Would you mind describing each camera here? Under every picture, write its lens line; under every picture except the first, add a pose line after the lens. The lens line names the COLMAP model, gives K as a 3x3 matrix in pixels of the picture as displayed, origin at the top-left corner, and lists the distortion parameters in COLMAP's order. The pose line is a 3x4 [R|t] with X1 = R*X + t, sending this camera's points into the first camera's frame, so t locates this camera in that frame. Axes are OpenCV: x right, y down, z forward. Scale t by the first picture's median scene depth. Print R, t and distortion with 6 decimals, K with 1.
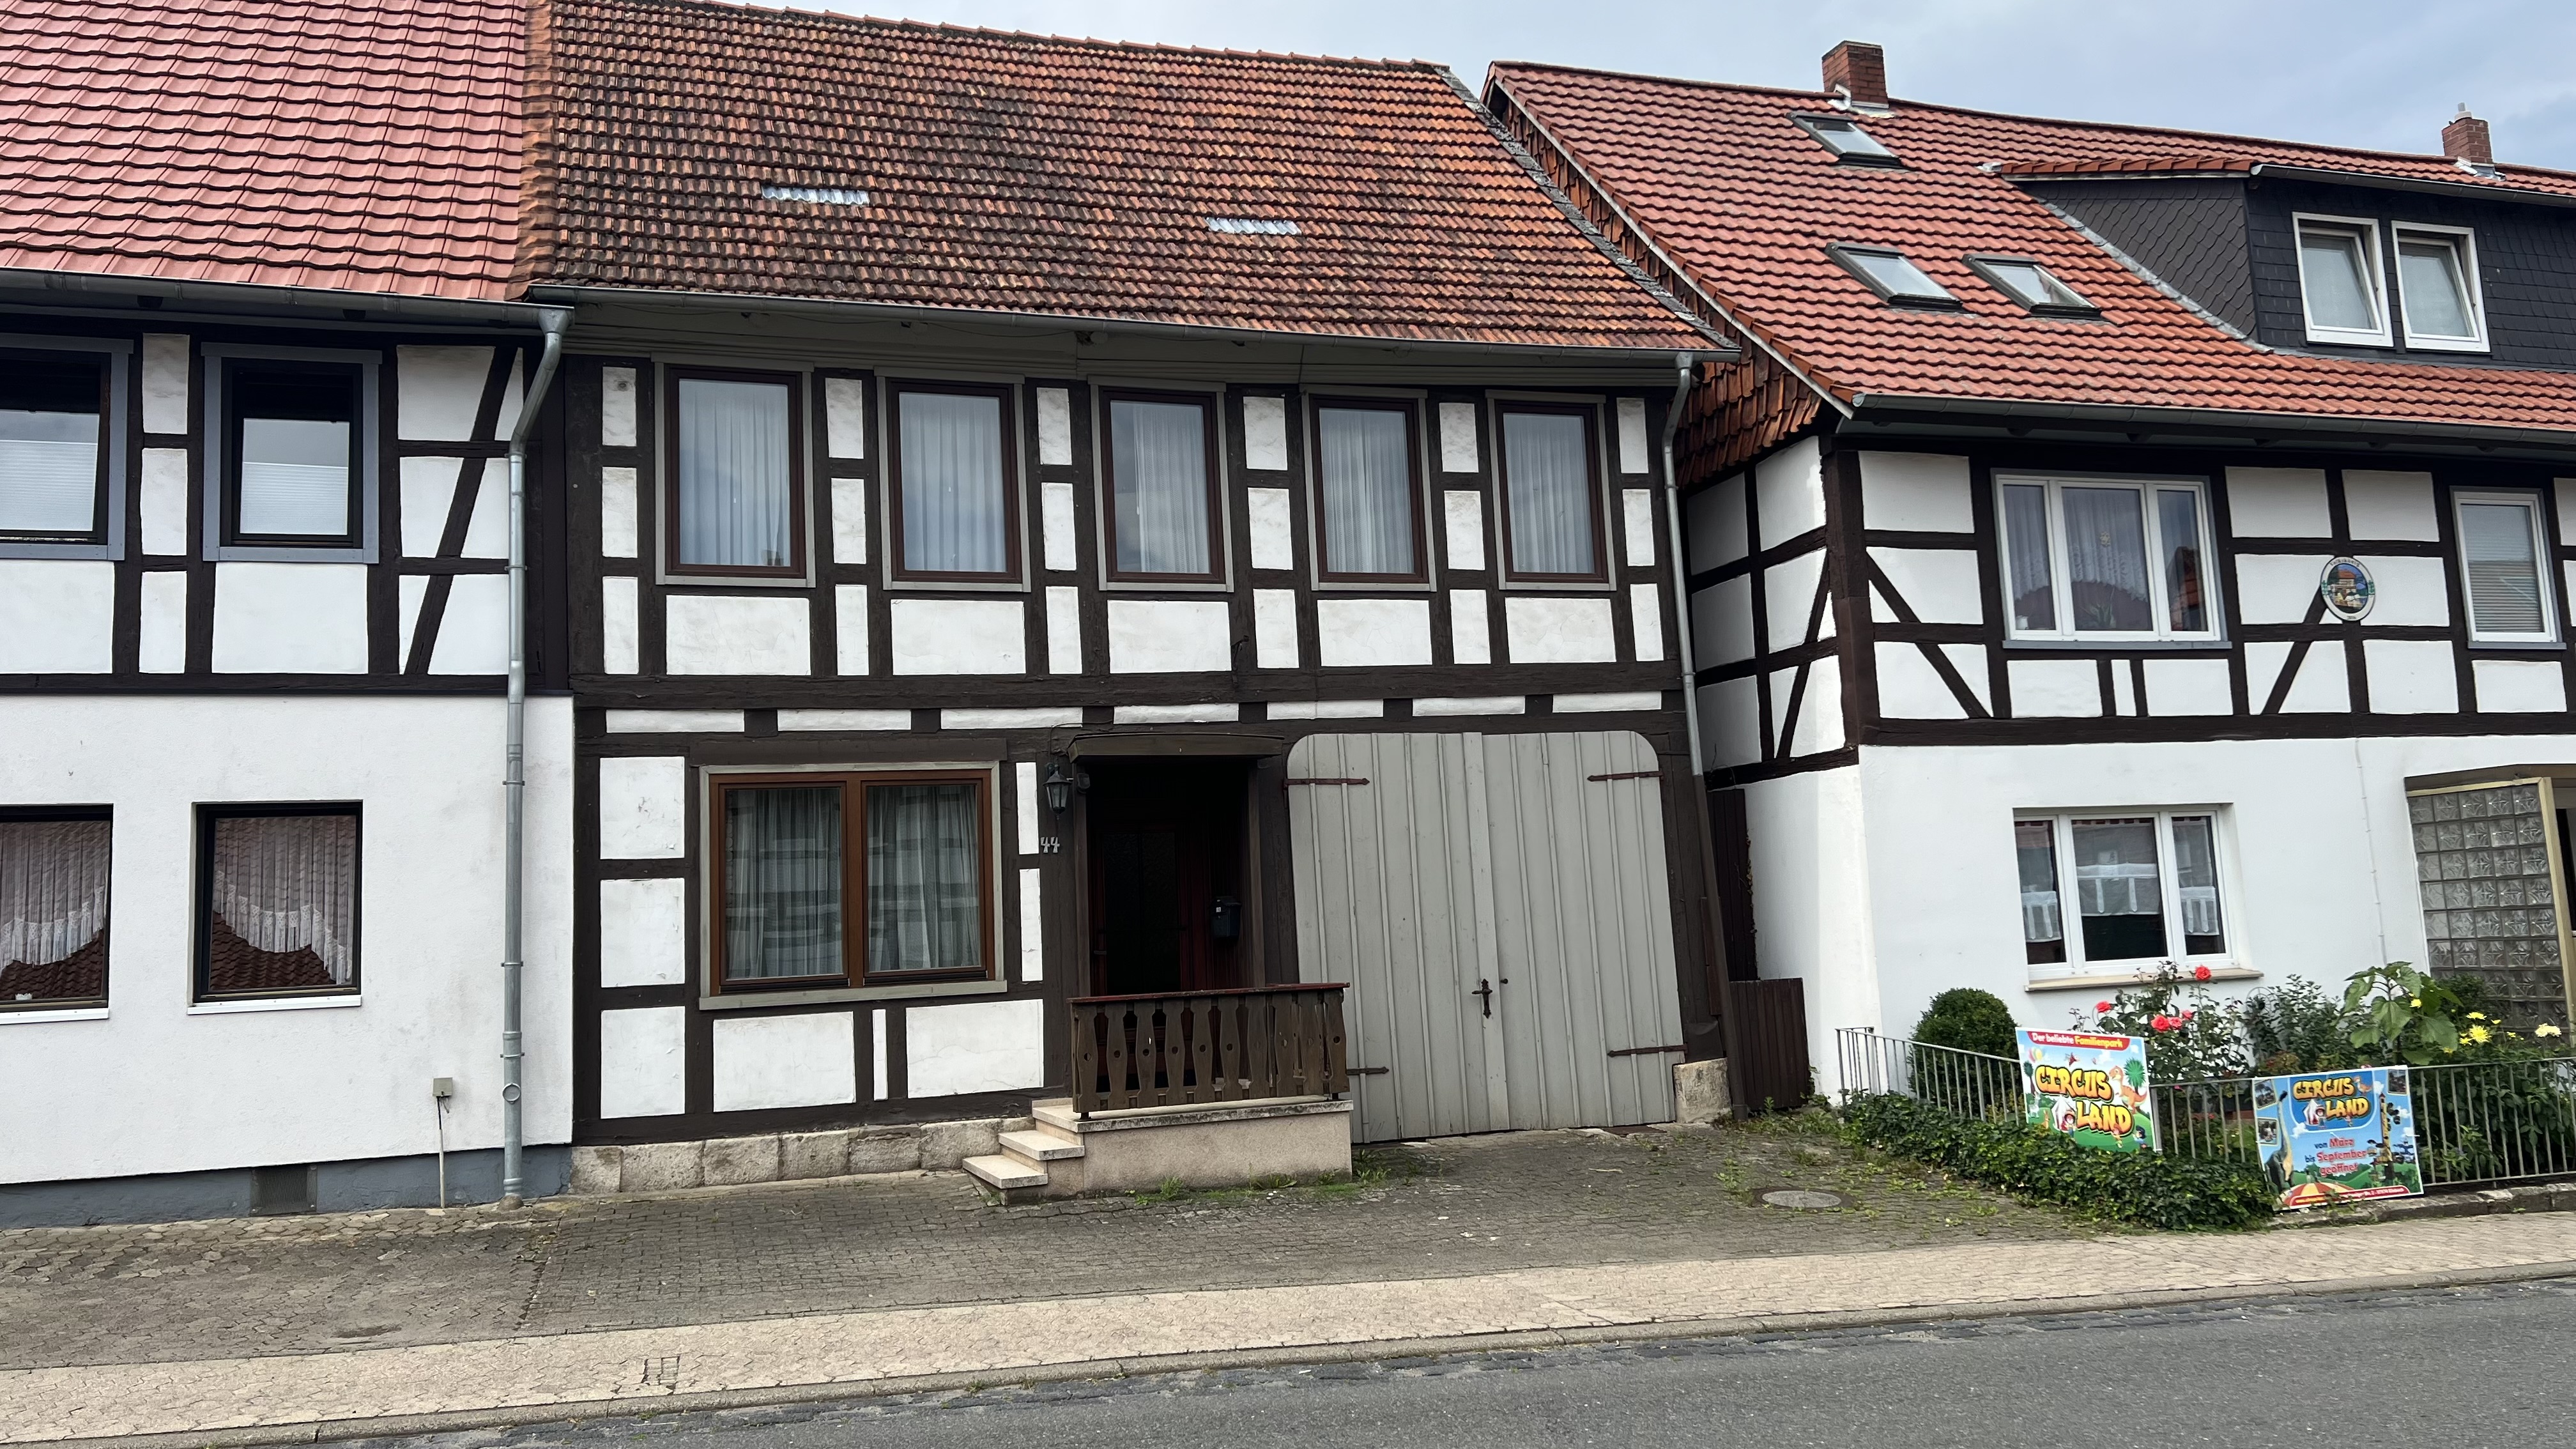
lens RADIAL K [[1909.5, 0, 1288.0], [0, 1909.5, 724.5], [0, 0, 1]] dist [0.081038, -0.180922]
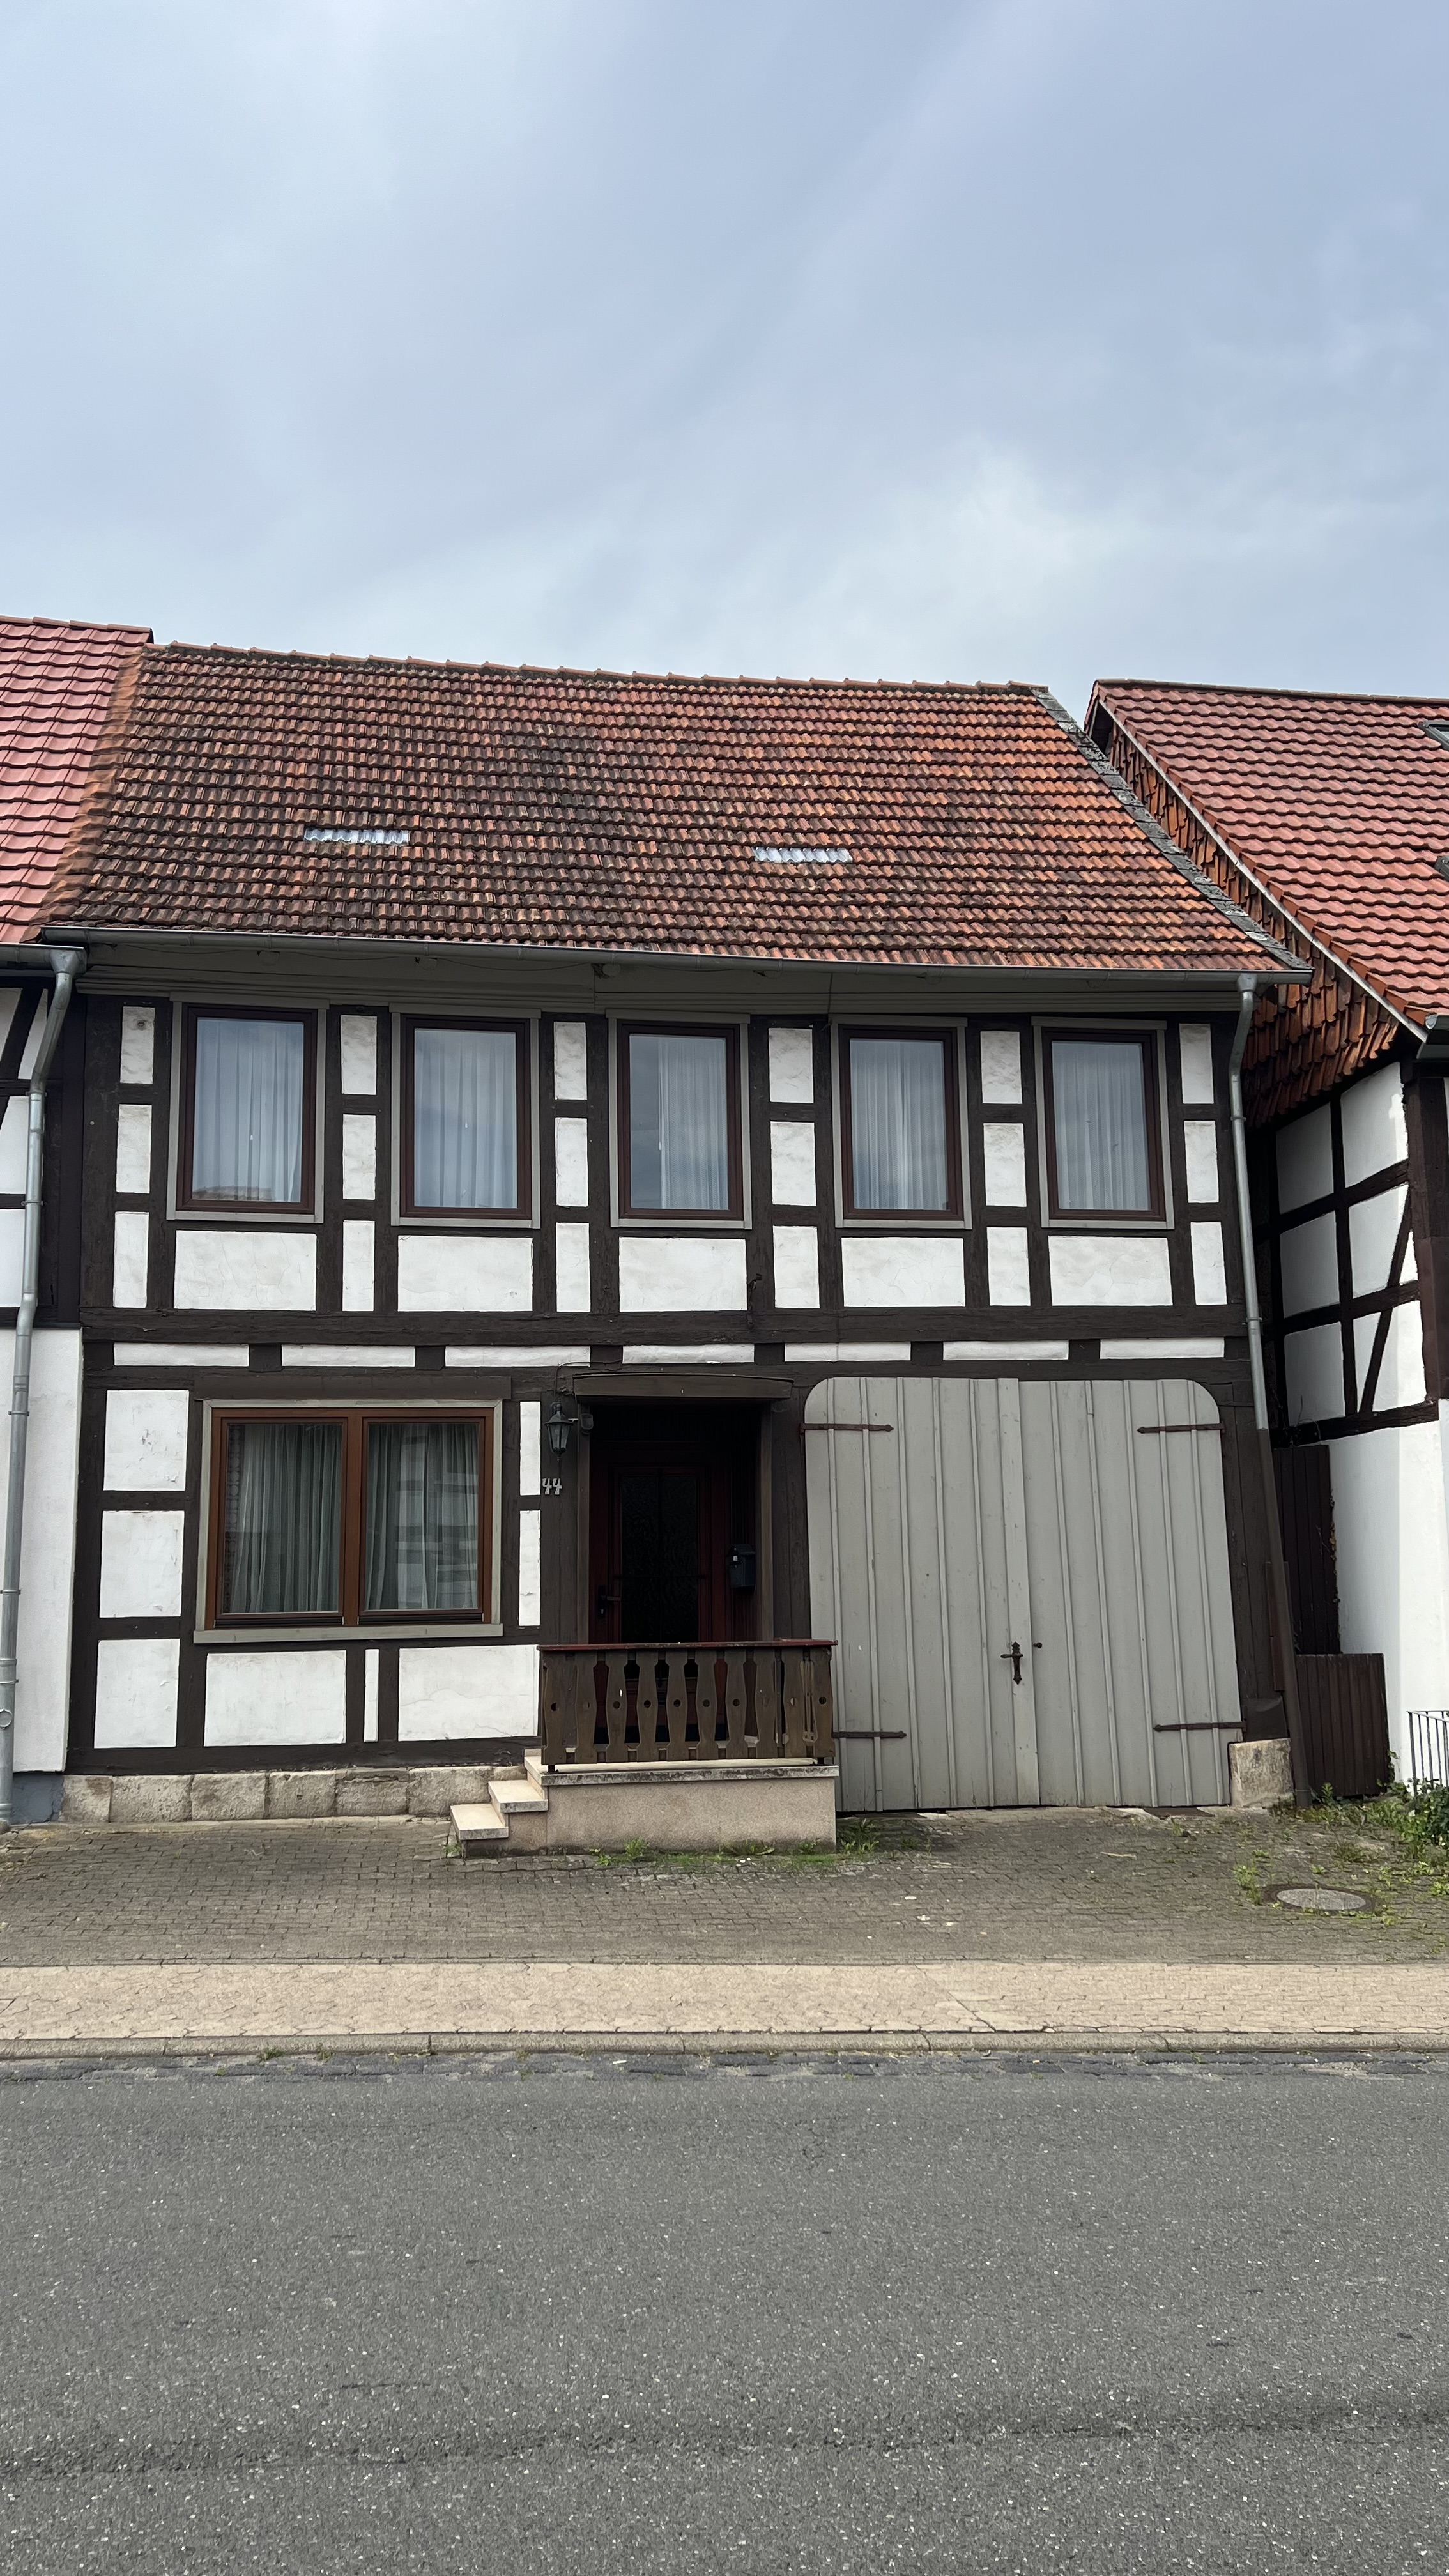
lens RADIAL K [[1909.5, 0, 715.6], [0, 1909.5, 1320.6], [0, 0, 1]] dist [0.081038, -0.180922]
pose [[0.986969, 0.010444, -0.160570, 0.108148], [-0.014598, 0.999588, -0.024714, 0.000969], [0.160246, 0.026736, 0.986715, 0.045111]]
